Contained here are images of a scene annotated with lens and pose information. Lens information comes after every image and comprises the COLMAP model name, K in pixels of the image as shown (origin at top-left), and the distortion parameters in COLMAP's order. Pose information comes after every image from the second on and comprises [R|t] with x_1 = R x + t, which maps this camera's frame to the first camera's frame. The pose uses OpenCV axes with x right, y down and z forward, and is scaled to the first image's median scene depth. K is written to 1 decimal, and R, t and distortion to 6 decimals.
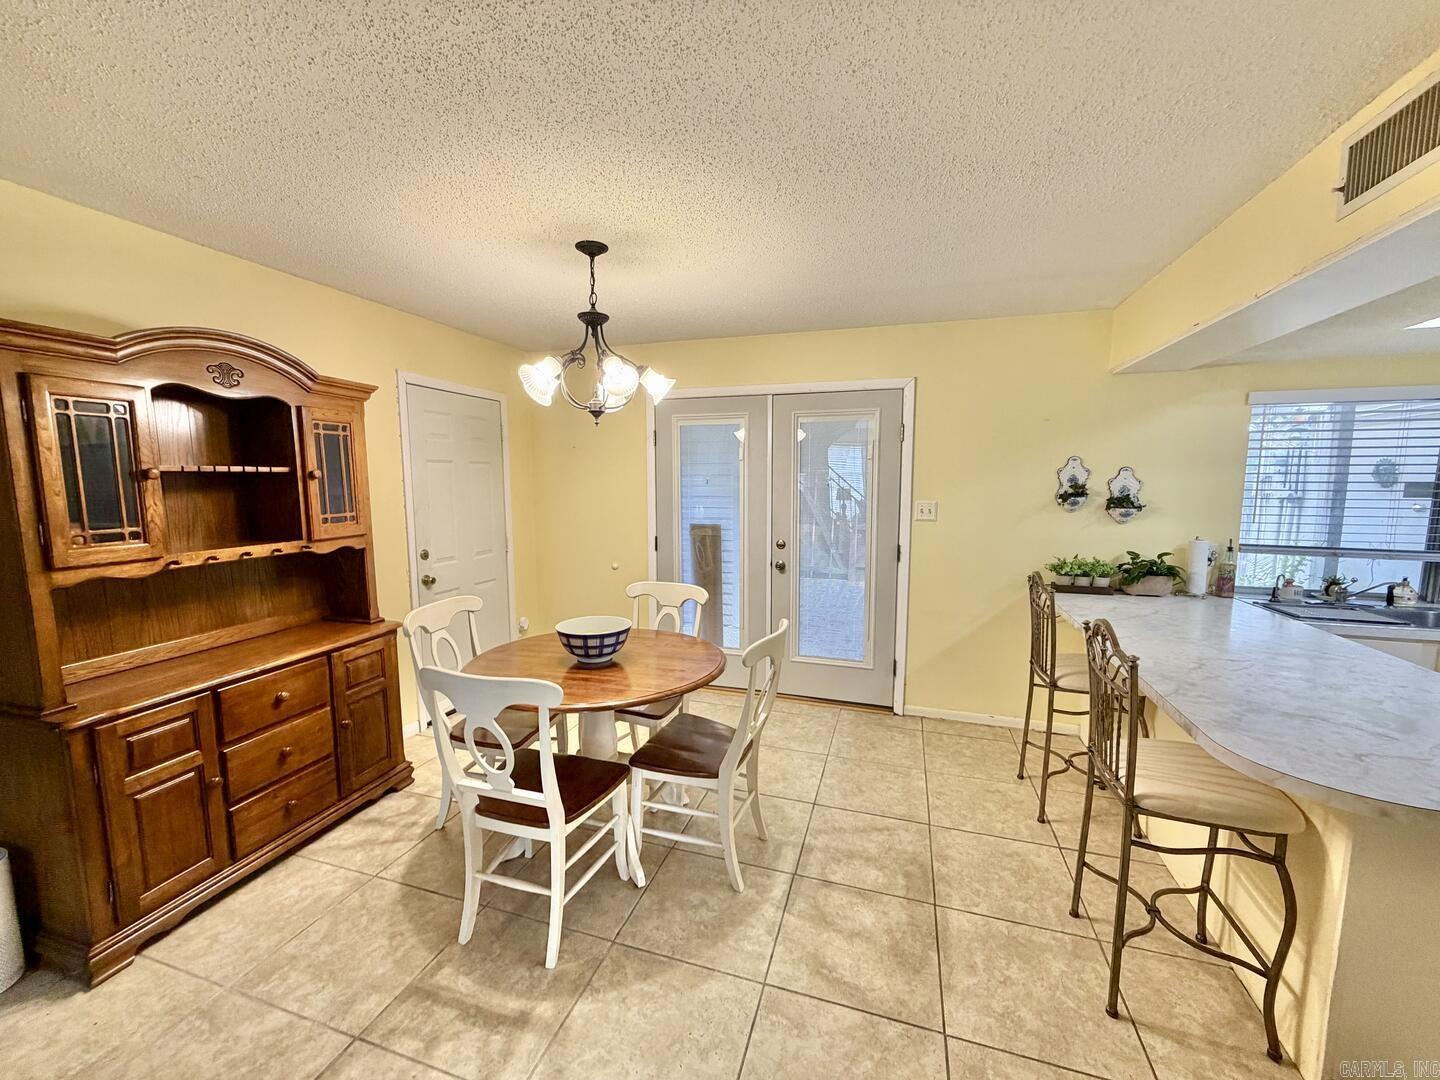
lens RADIAL K [[576.4, 0, 724.8], [0, 576.4, 540.4], [0, 0, 1]] dist [-0.001654, 0.000513]
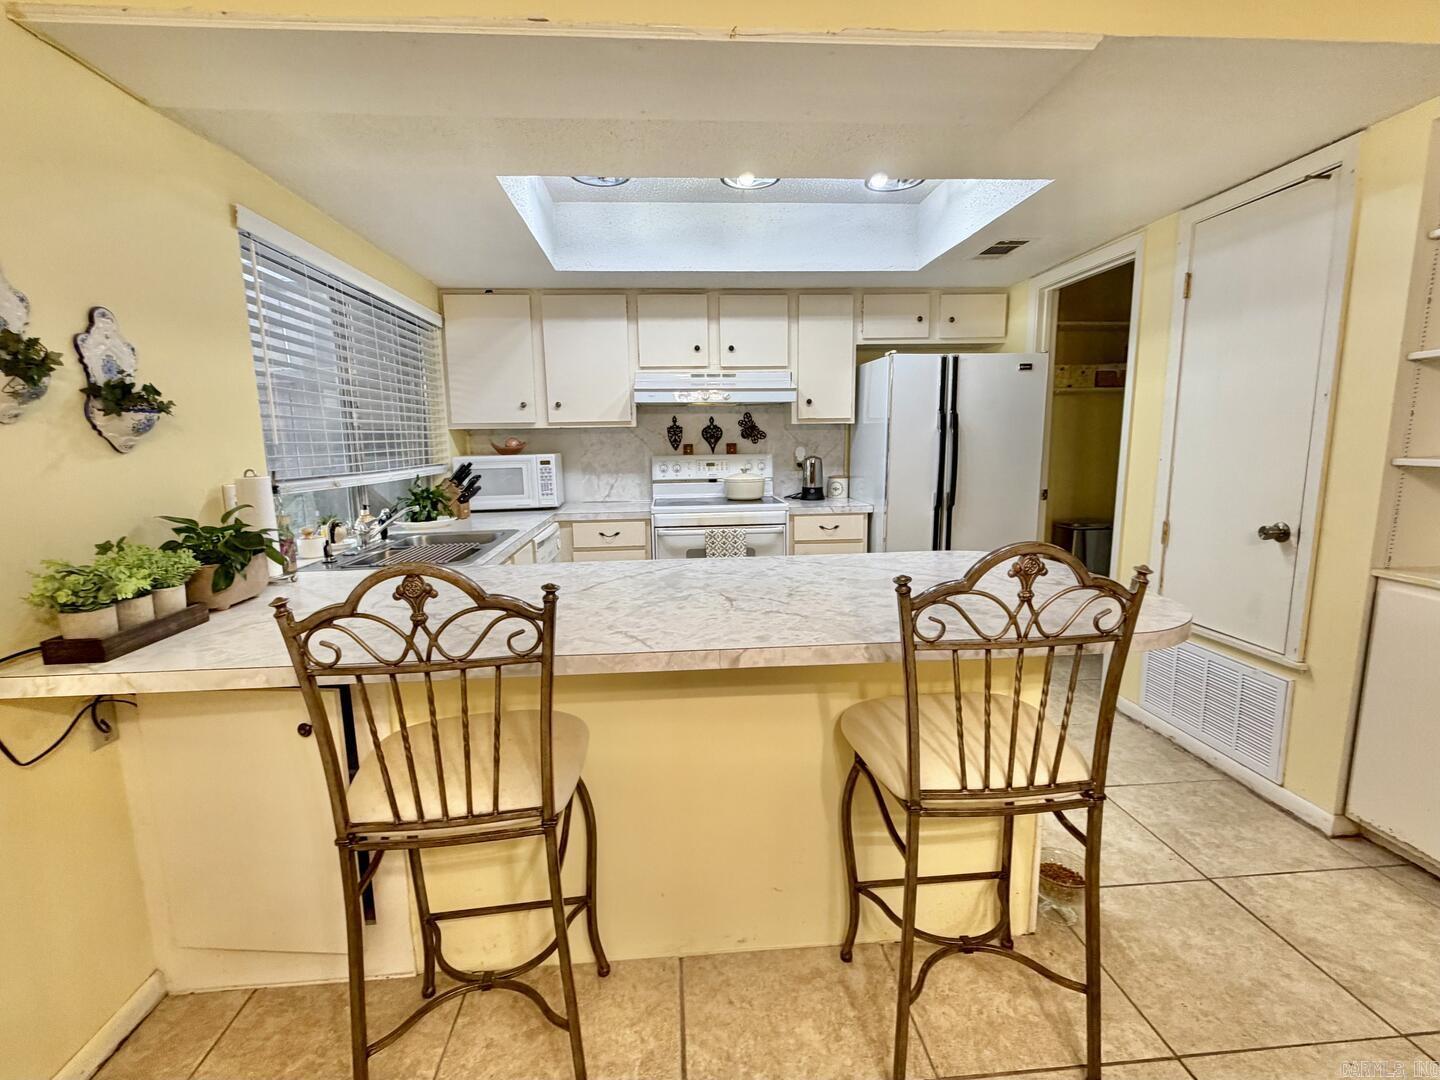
lens RADIAL K [[672.1, 0, 711.5], [0, 672.1, 538.5], [0, 0, 1]] dist [-0.016273, 0.007127]
pose [[-0.370242, -0.132518, 0.919435, 0.140721], [0.115145, 0.975592, 0.186979, -0.014354], [-0.921771, 0.175096, -0.345946, 1.117711]]
